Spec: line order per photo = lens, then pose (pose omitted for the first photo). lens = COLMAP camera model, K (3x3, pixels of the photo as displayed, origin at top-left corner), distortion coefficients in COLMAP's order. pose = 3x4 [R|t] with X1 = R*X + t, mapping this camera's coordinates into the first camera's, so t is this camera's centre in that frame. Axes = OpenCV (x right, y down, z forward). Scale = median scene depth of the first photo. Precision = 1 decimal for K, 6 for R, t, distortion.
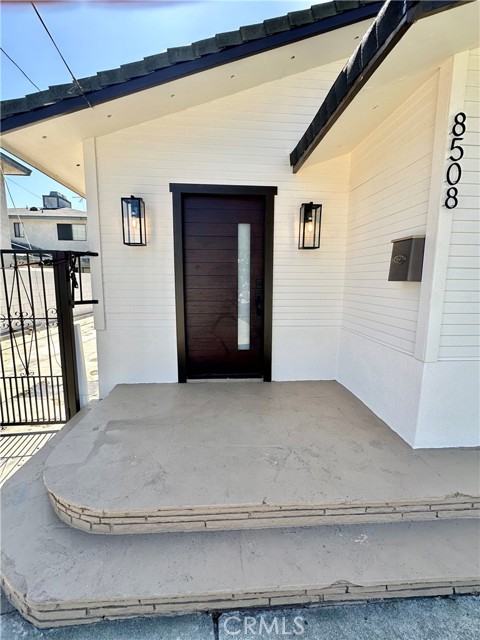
lens RADIAL K [[280.5, 0, 239.6], [0, 280.5, 322.0], [0, 0, 1]] dist [0.000301, -0.000026]
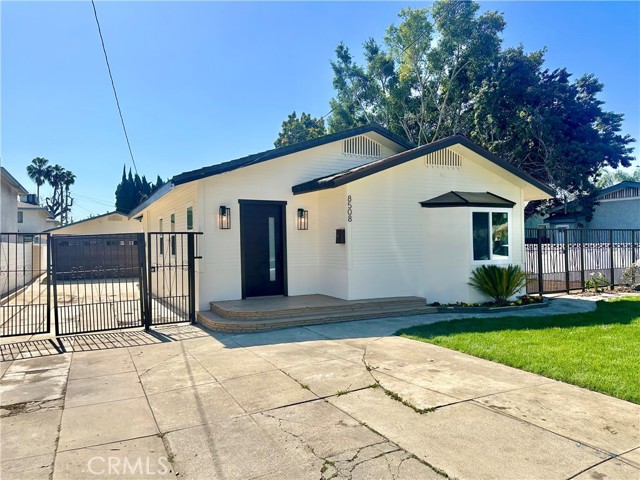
lens RADIAL K [[453.1, 0, 320.1], [0, 453.1, 240.4], [0, 0, 1]] dist [-0.003677, -0.000321]
pose [[0.922299, -0.015764, 0.386156, -0.983702], [0.077234, 0.986531, -0.144194, 0.333547], [-0.378682, 0.162814, 0.911094, -2.219932]]
